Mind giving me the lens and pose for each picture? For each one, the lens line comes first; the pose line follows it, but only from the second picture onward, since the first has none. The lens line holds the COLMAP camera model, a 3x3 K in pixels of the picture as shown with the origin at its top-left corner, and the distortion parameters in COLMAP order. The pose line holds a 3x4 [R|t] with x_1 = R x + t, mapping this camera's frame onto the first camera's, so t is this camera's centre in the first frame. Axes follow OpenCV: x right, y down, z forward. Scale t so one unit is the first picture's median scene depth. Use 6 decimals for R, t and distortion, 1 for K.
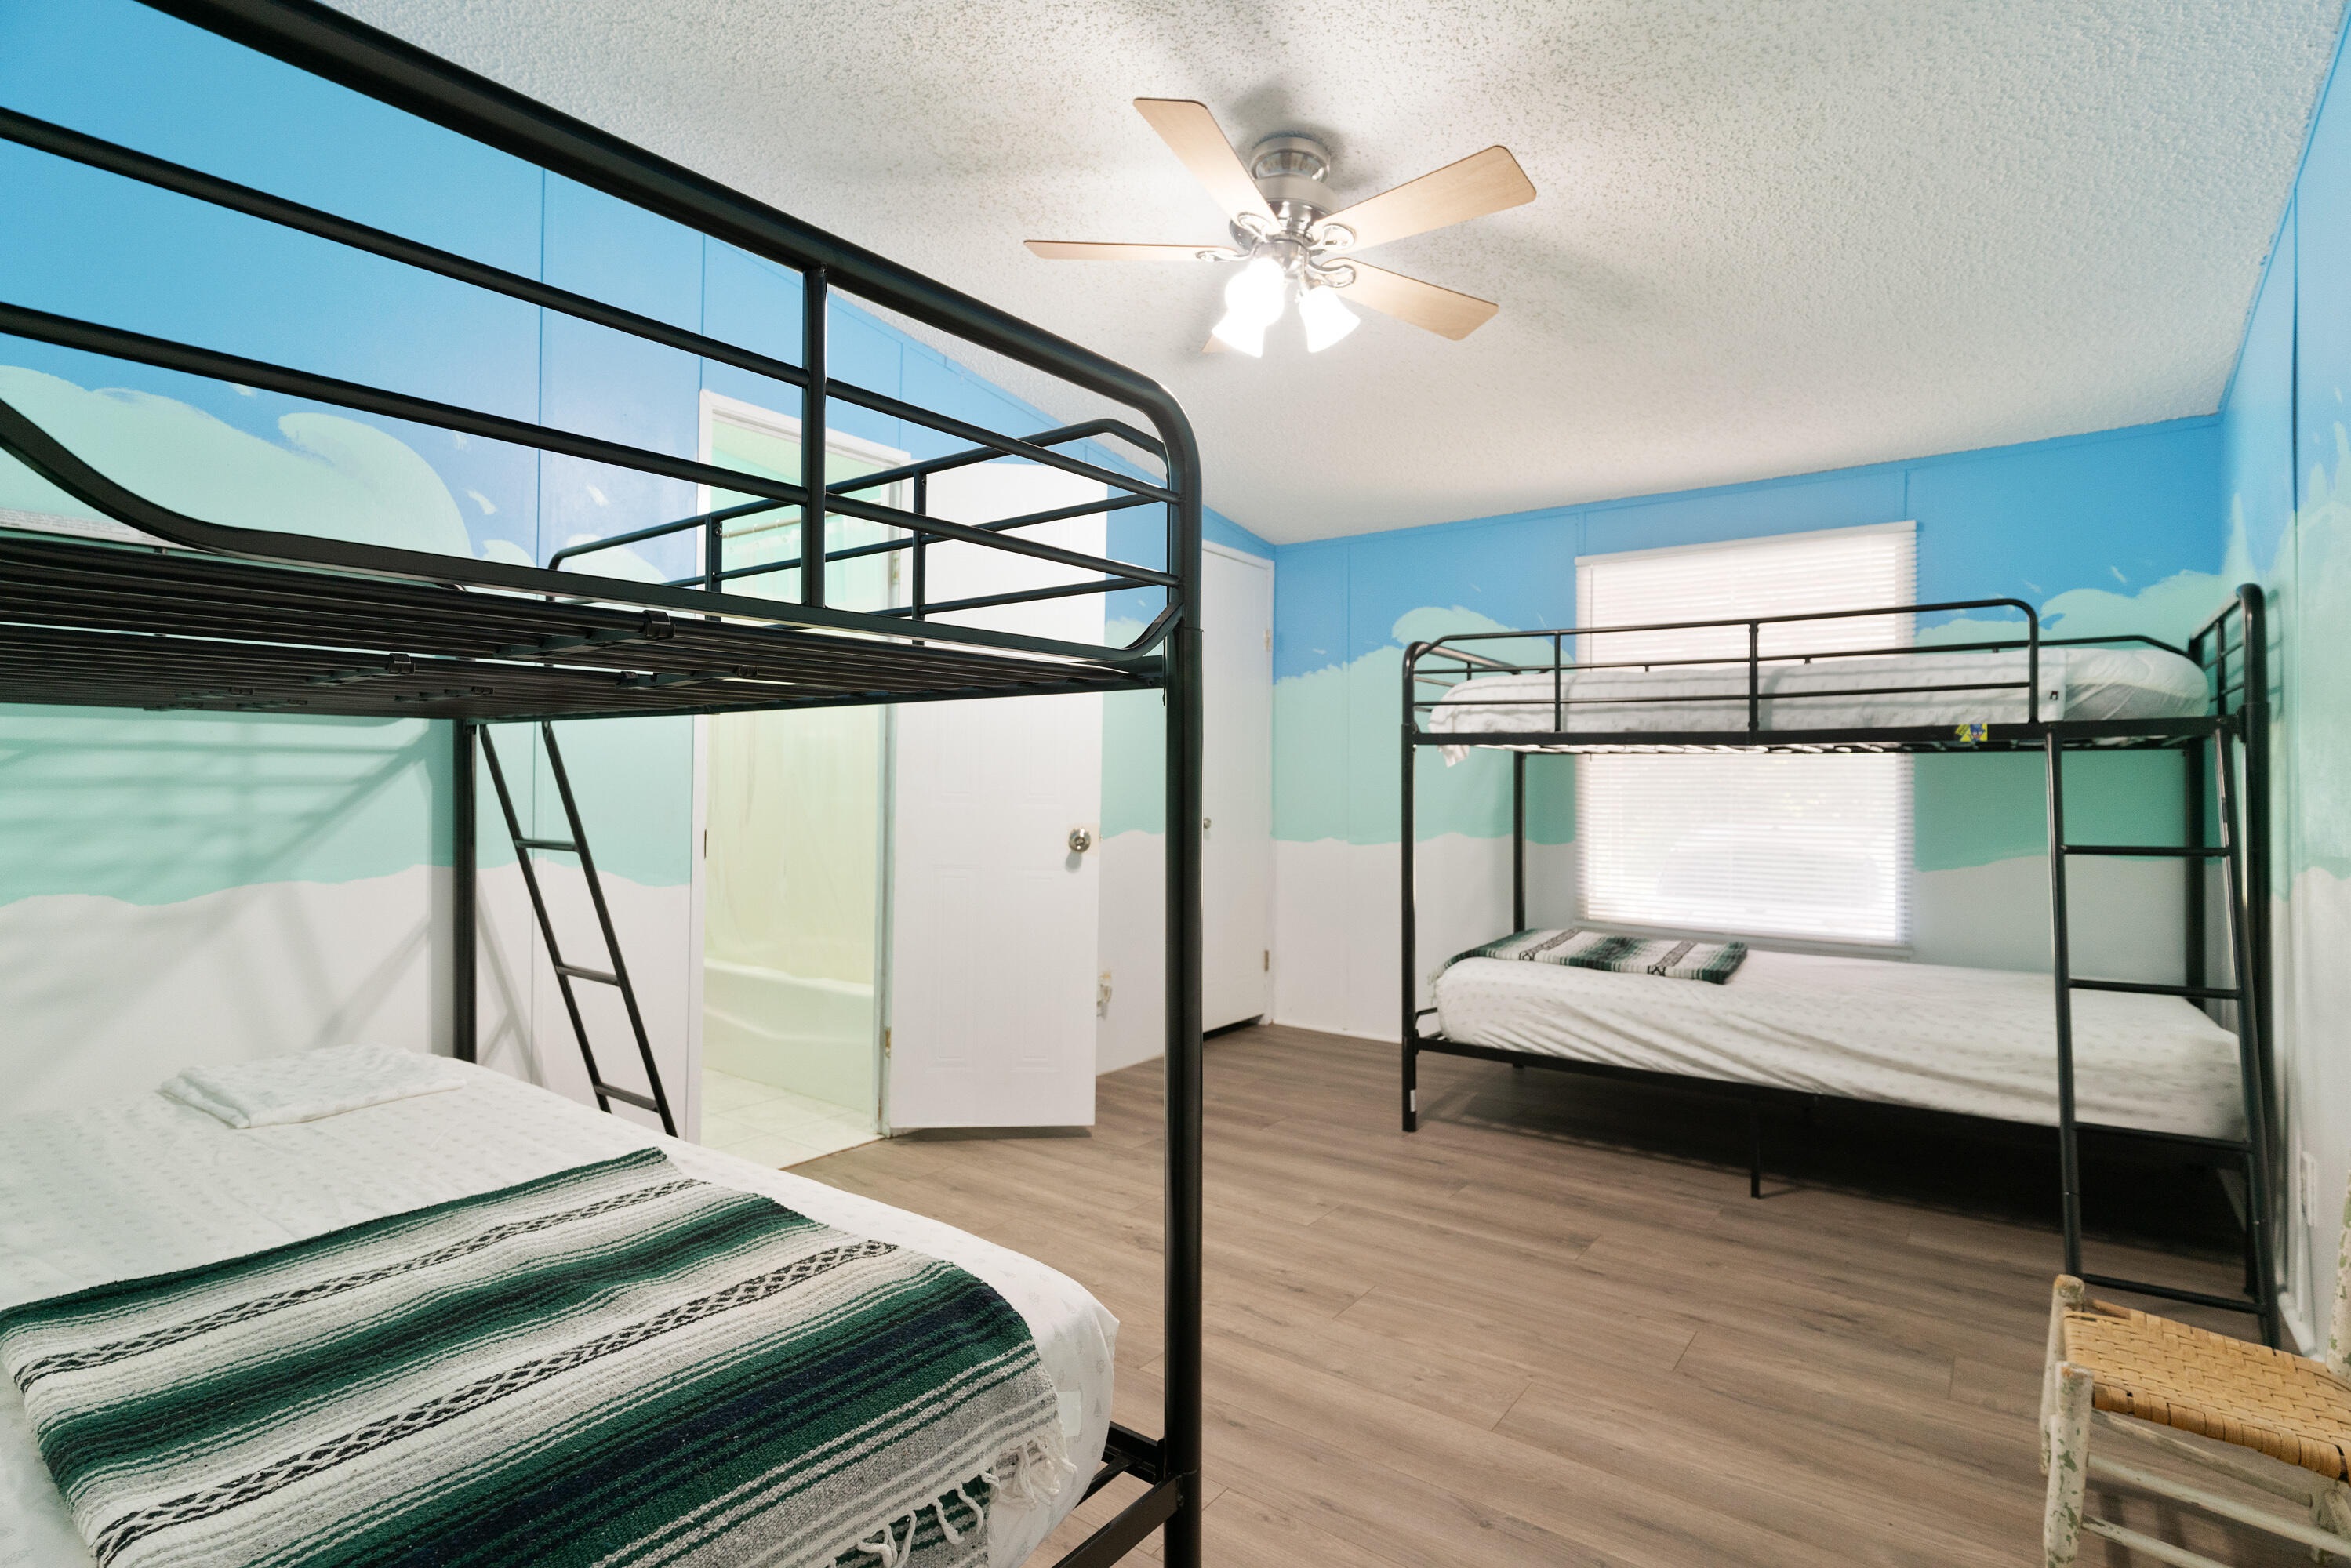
lens RADIAL K [[1210.3, 0, 1168.7], [0, 1210.3, 778.3], [0, 0, 1]] dist [-0.007592, 0.000196]
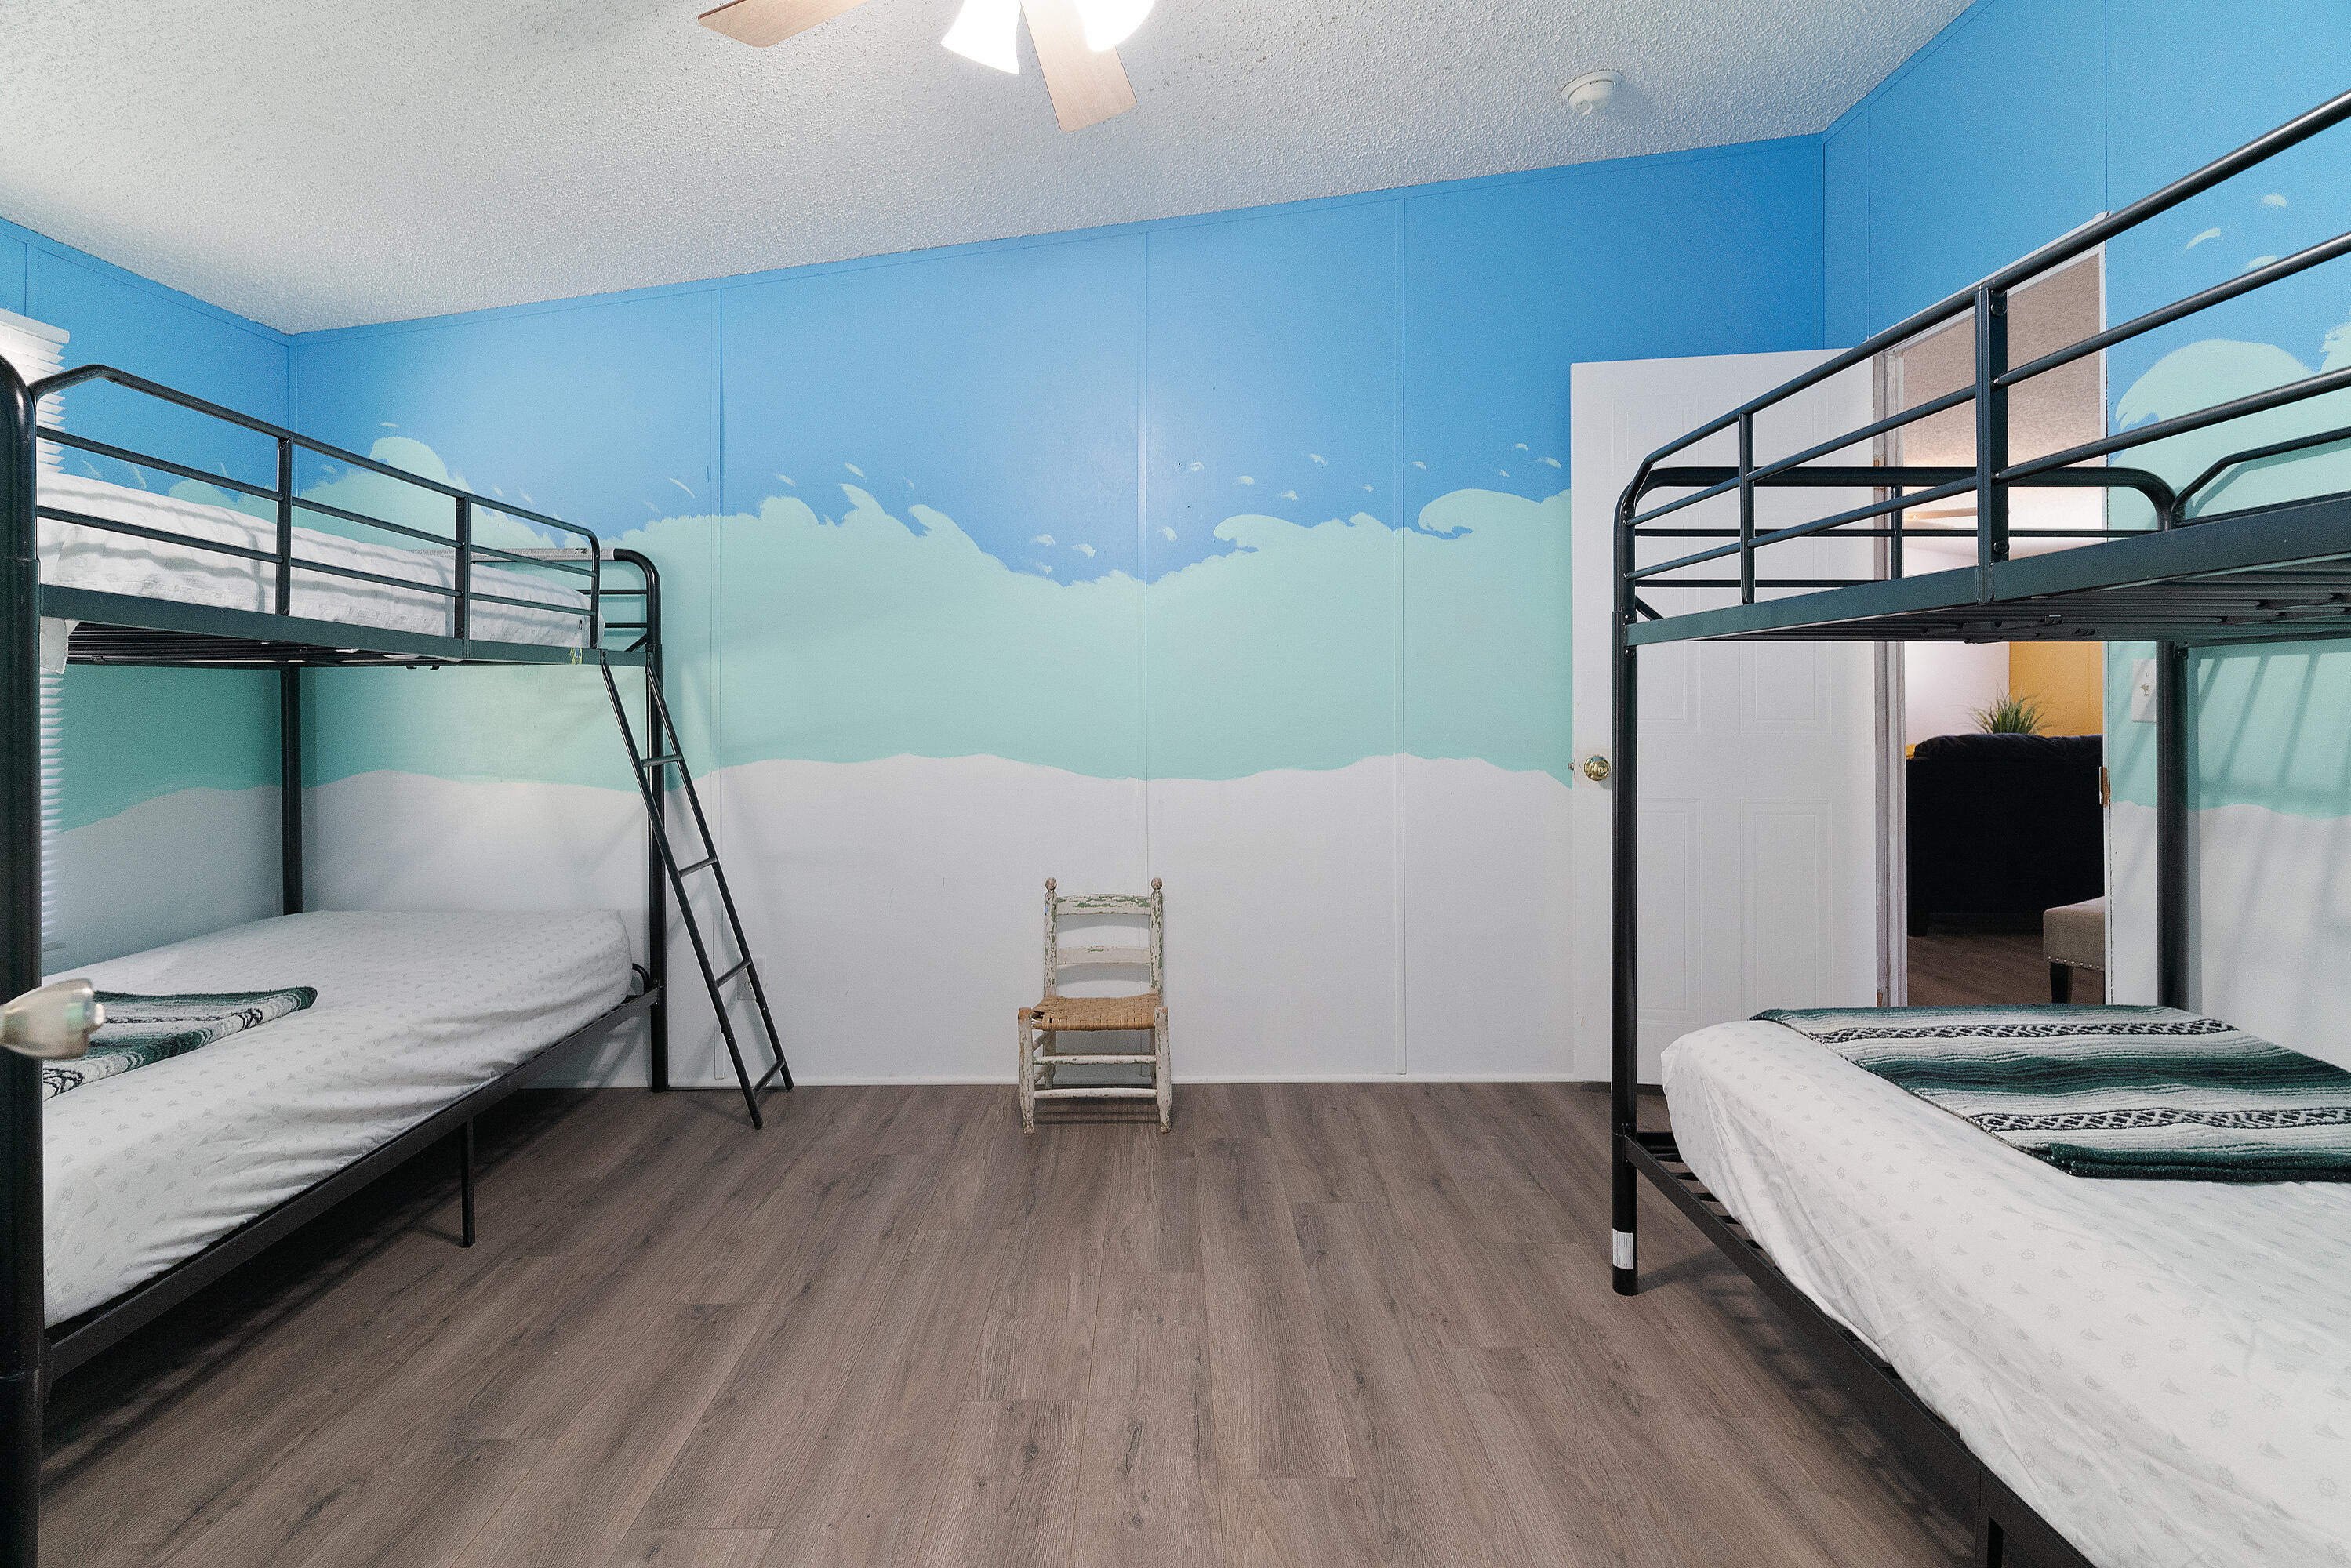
lens RADIAL K [[1210.3, 0, 1160.8], [0, 1210.3, 699.3], [0, 0, 1]] dist [-0.007592, 0.000196]
pose [[-0.623755, 0.004481, 0.781607, -0.426252], [0.003268, 0.999990, -0.003125, 0.003497], [-0.781613, 0.000605, -0.623763, 1.238470]]
